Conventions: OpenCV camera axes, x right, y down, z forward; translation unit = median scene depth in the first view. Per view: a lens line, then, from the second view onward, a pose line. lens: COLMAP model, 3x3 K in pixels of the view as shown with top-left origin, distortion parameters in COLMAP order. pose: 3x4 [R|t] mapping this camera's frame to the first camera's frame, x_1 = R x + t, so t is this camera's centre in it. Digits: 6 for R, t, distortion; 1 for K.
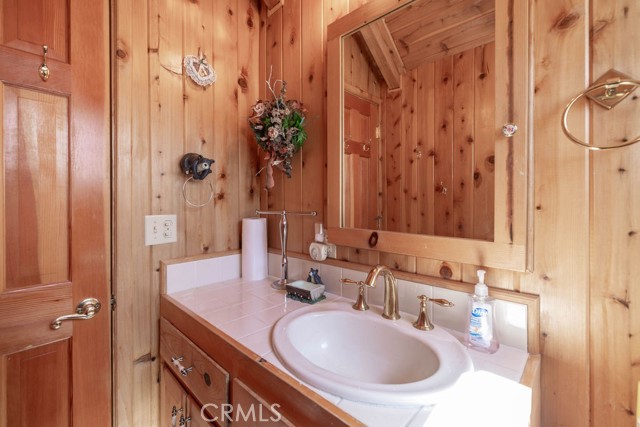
lens RADIAL K [[272.8, 0, 319.5], [0, 272.8, 208.2], [0, 0, 1]] dist [0.002210, -0.000593]
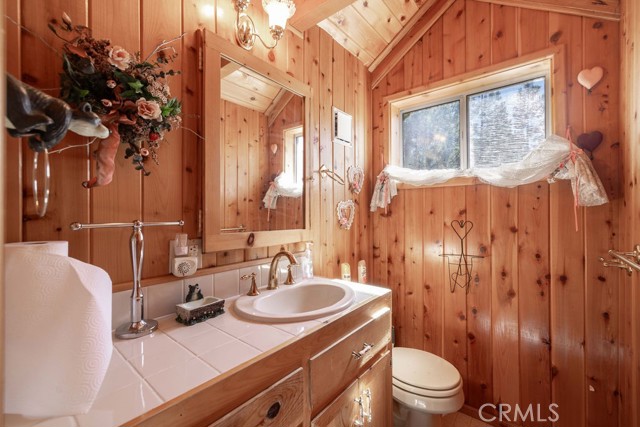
lens RADIAL K [[272.8, 0, 319.0], [0, 272.8, 210.8], [0, 0, 1]] dist [0.002210, -0.000593]
pose [[-0.081554, -0.001959, 0.996667, -1.103433], [0.009066, 0.999955, 0.002707, -0.019674], [-0.996628, 0.009256, -0.081532, 0.777687]]
